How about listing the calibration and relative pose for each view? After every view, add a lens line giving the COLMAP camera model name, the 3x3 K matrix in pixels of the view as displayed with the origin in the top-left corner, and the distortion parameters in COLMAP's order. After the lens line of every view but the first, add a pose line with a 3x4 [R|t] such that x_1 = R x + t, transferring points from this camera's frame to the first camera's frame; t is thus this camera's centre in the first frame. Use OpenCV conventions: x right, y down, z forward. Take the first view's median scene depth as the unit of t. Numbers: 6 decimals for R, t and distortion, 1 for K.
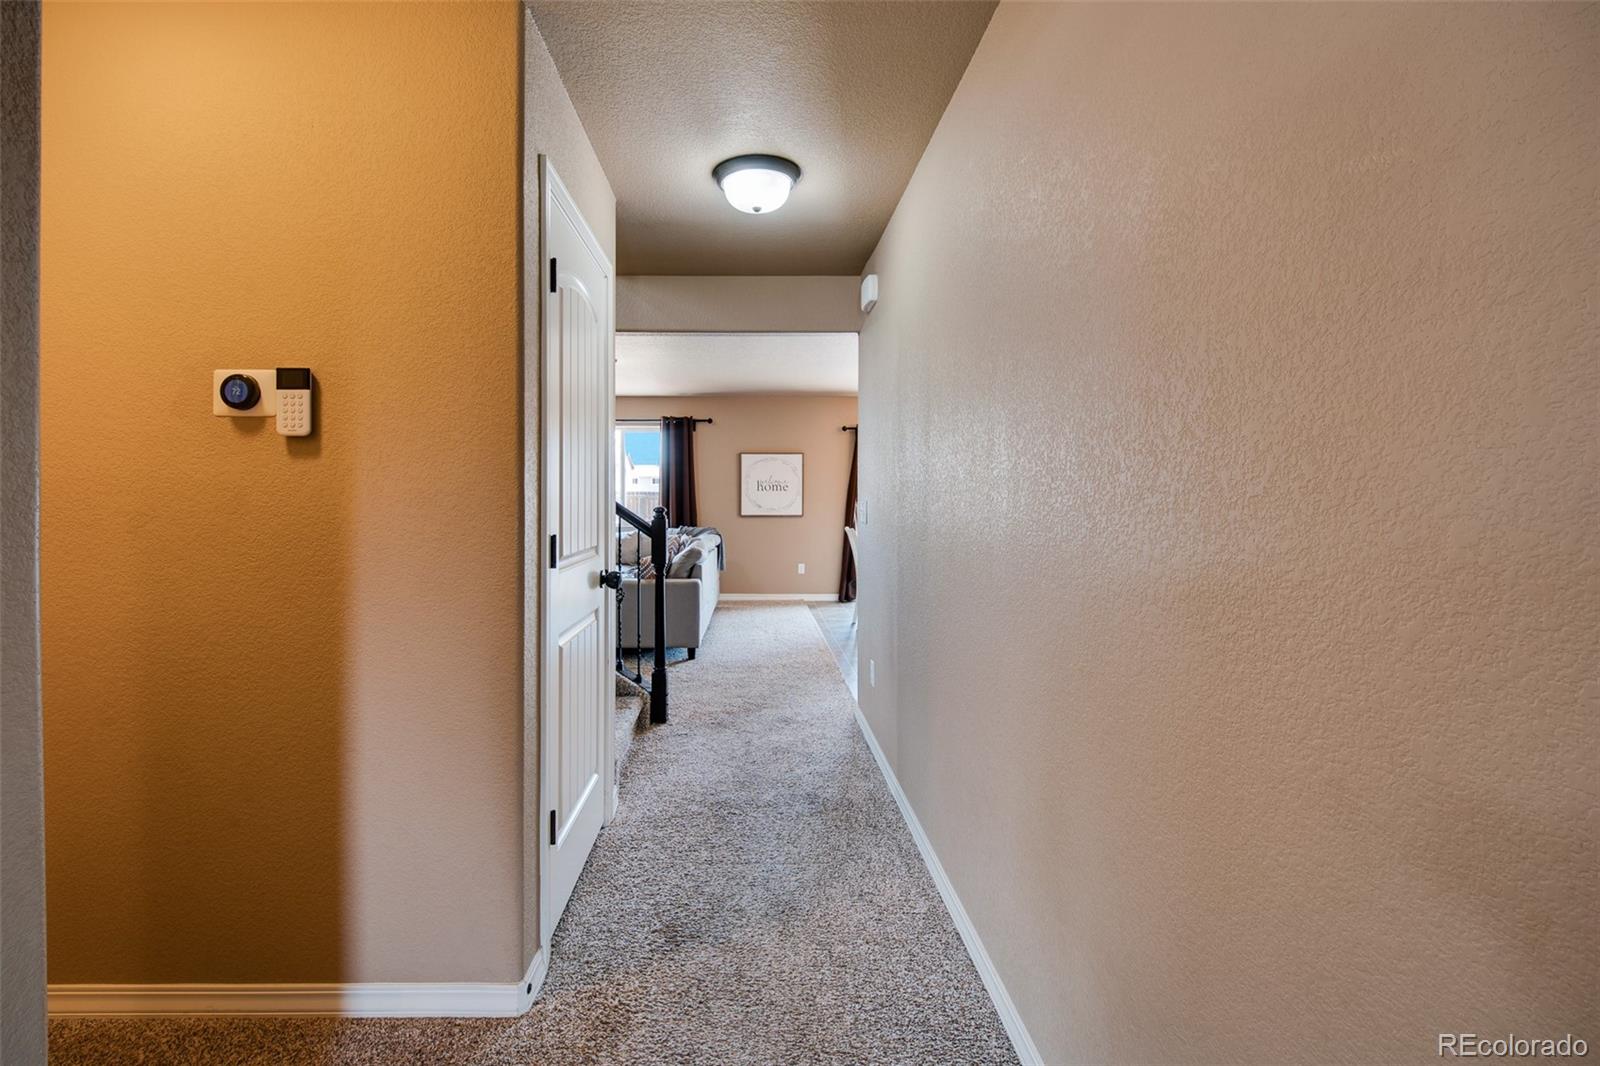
lens RADIAL K [[701.4, 0, 779.5], [0, 701.4, 499.4], [0, 0, 1]] dist [-0.001570, -0.012300]
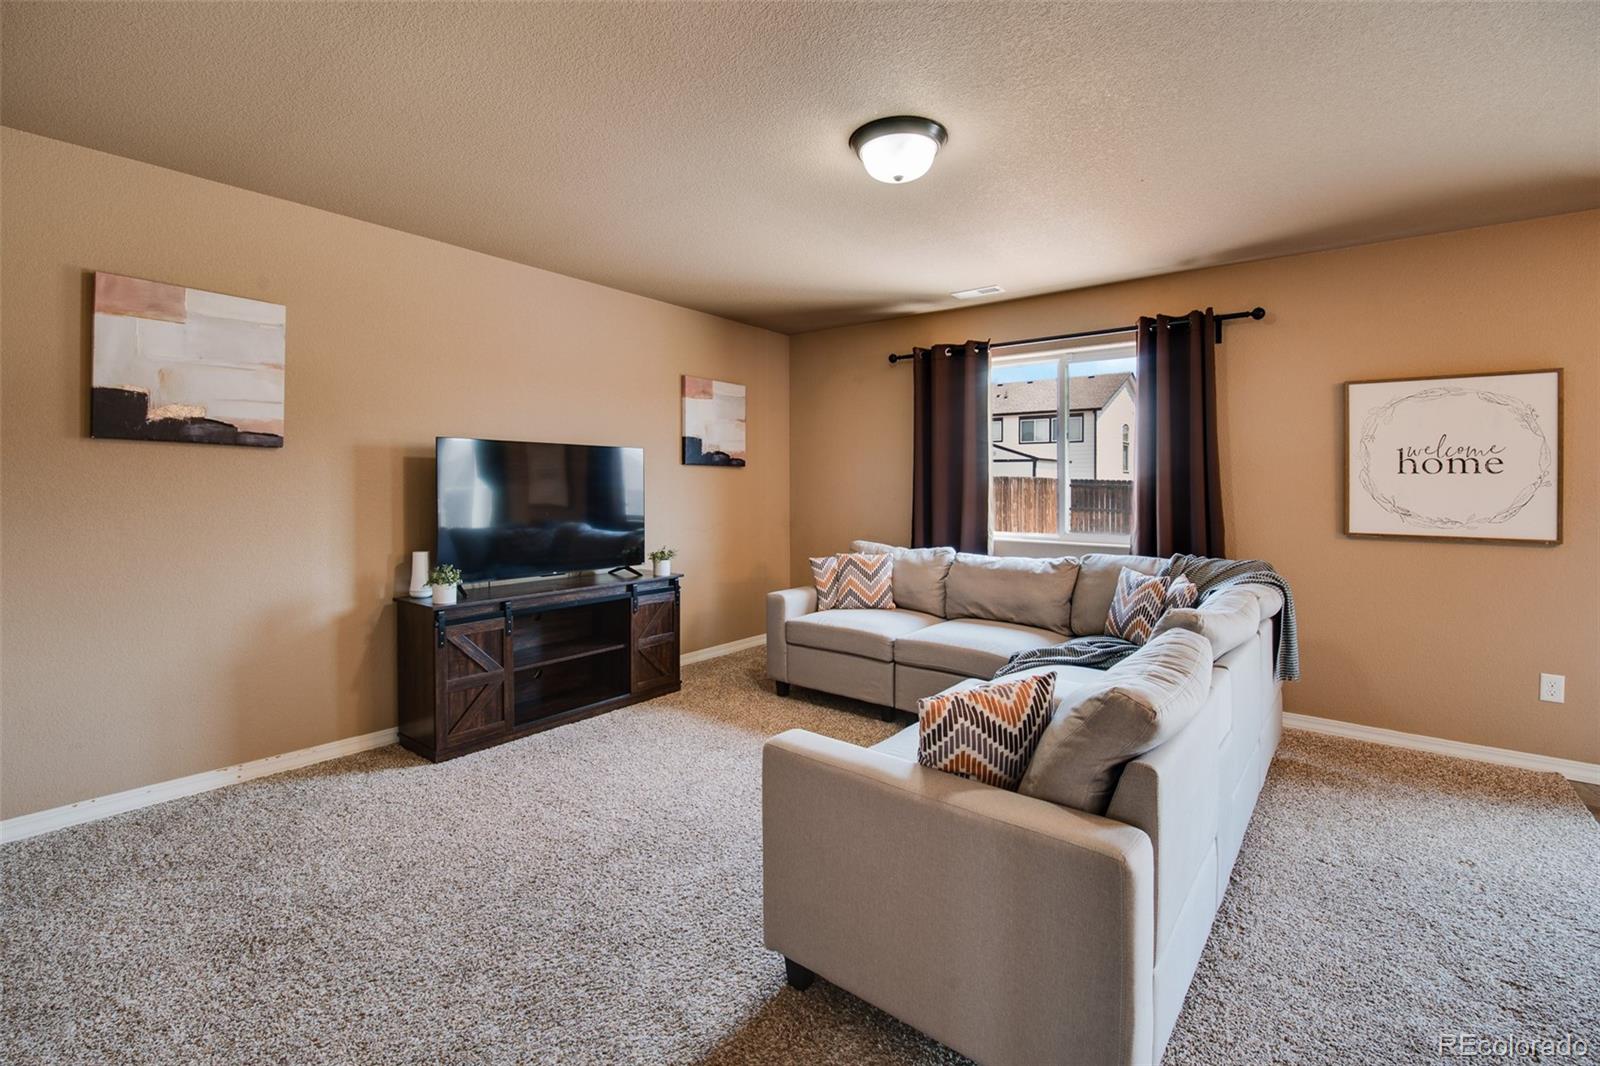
lens RADIAL K [[715.6, 0, 793.1], [0, 715.6, 487.3], [0, 0, 1]] dist [0.000268, -0.007519]
pose [[0.761894, 0.001063, -0.647700, -0.032139], [-0.008155, 0.999935, -0.007952, 0.001483], [0.647650, 0.011341, 0.761854, 0.478084]]
